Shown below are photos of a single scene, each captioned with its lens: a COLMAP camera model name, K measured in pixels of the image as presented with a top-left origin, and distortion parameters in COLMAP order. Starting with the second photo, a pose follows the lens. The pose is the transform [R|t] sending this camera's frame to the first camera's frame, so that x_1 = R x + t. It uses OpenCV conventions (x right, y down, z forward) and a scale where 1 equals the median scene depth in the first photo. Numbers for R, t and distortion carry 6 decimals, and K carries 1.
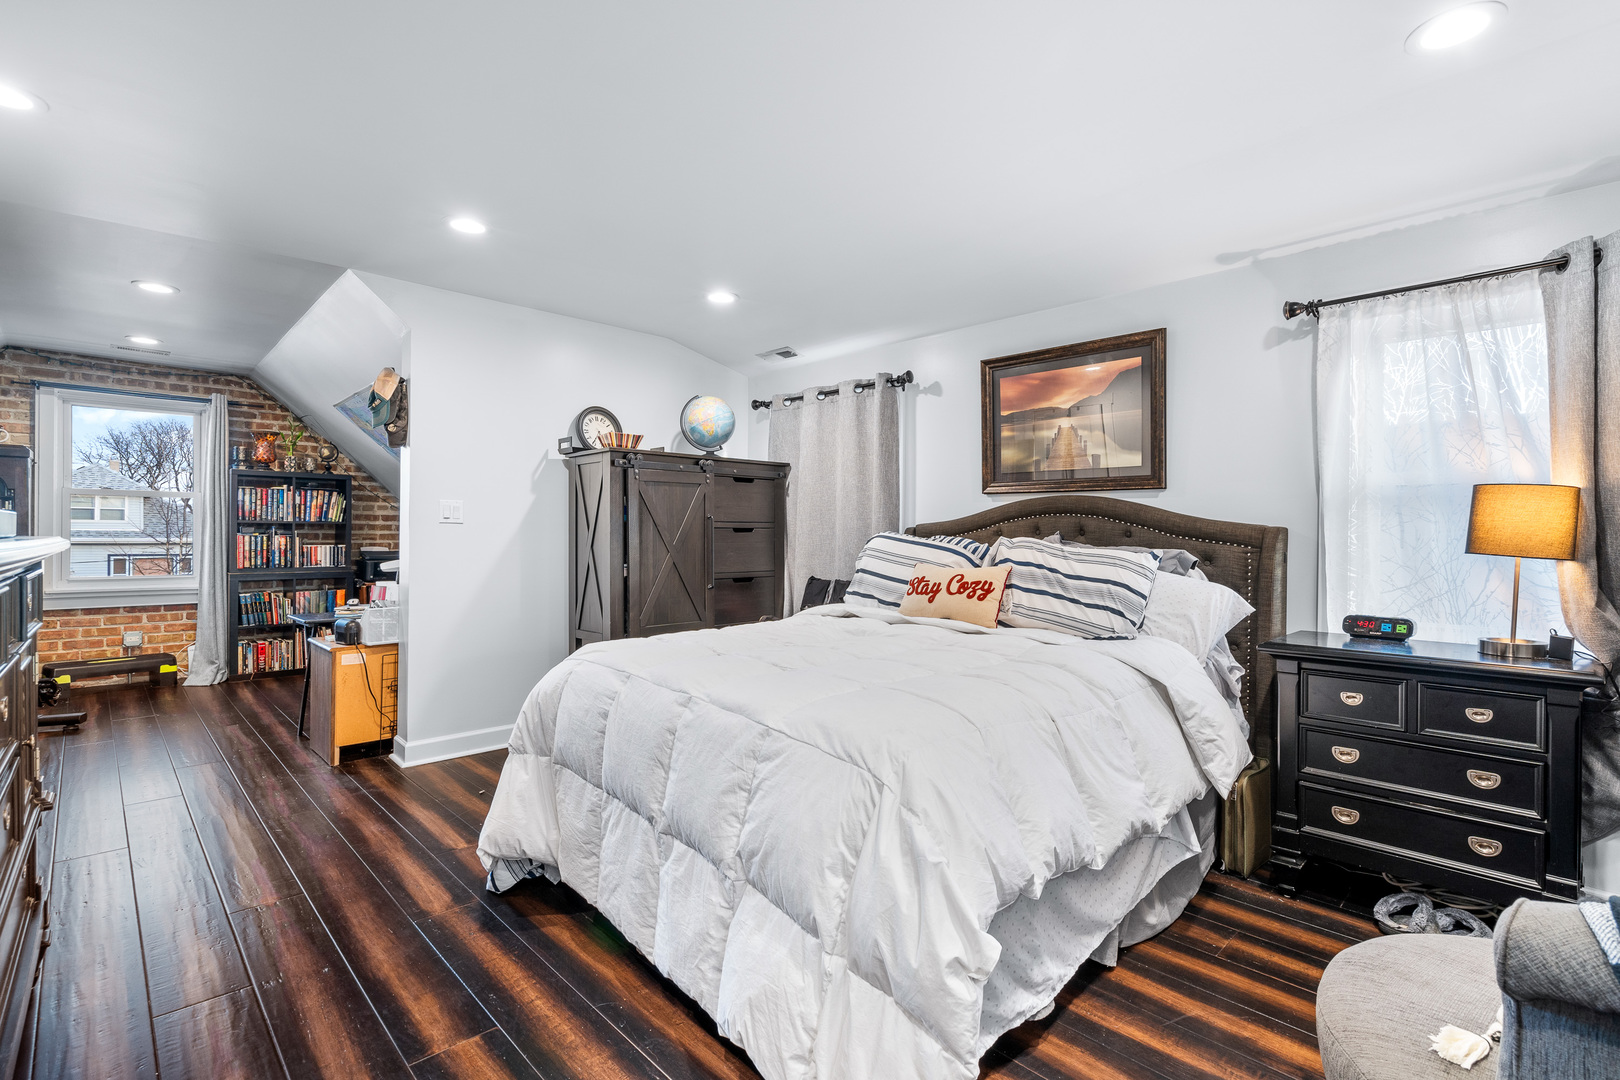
lens RADIAL K [[751.3, 0, 809.6], [0, 751.3, 535.0], [0, 0, 1]] dist [0.000592, 0.000344]
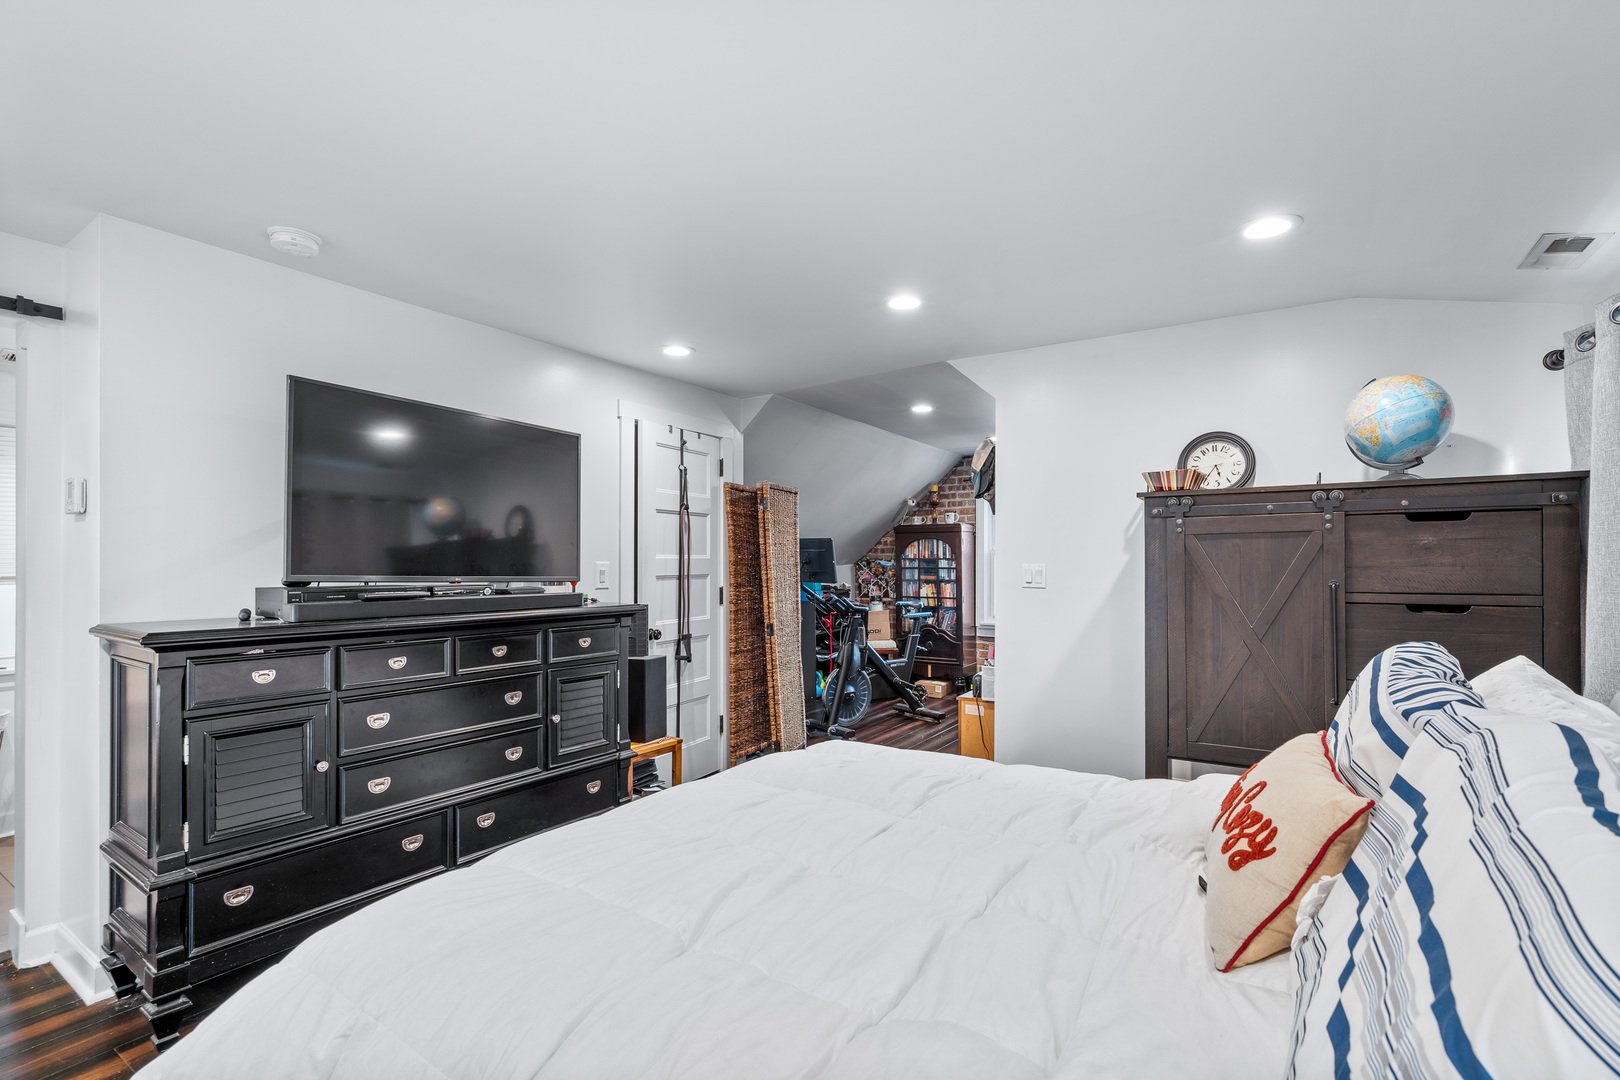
lens RADIAL K [[739.6, 0, 820.0], [0, 739.6, 554.9], [0, 0, 1]] dist [-0.000679, -0.000140]
pose [[0.220048, -0.015648, -0.975364, 0.262409], [-0.000100, 0.999871, -0.016064, -0.029094], [0.975489, 0.003633, 0.220018, 0.352823]]
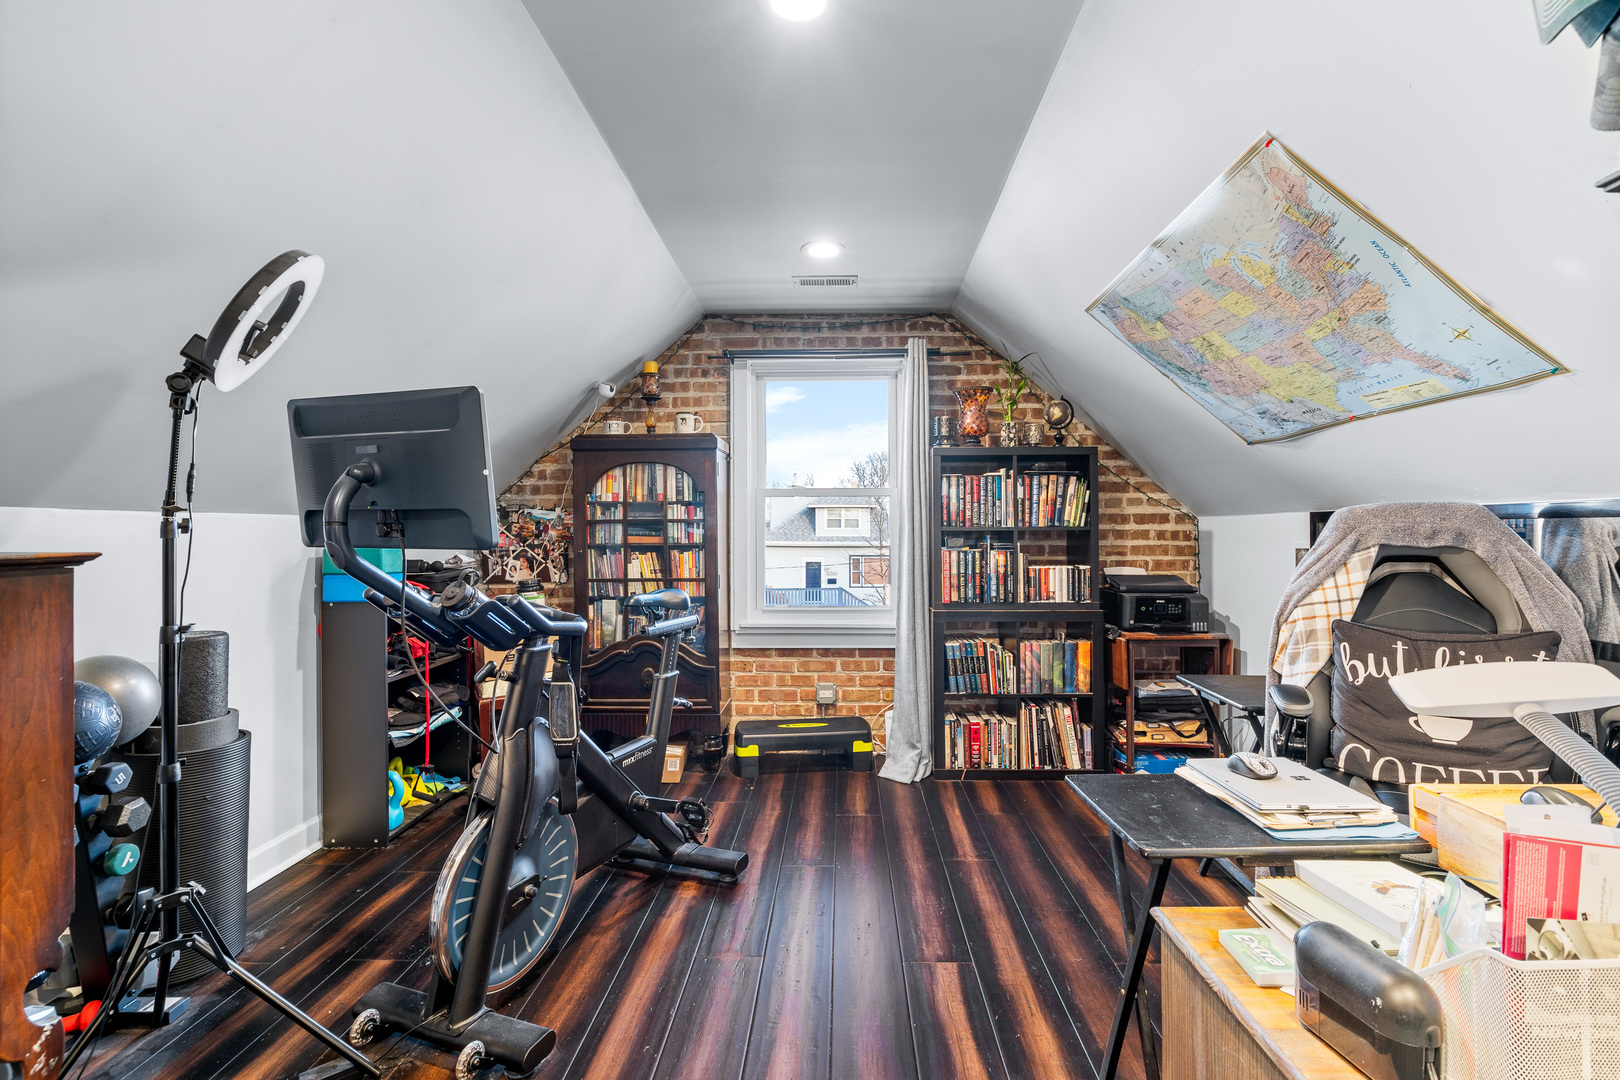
lens RADIAL K [[739.7, 0, 815.8], [0, 739.7, 524.4], [0, 0, 1]] dist [-0.000009, 0.000070]
pose [[0.693358, -0.020347, -0.720306, -0.375148], [0.009182, 0.999770, -0.019402, -0.010544], [0.720535, 0.006838, 0.693385, 0.477798]]
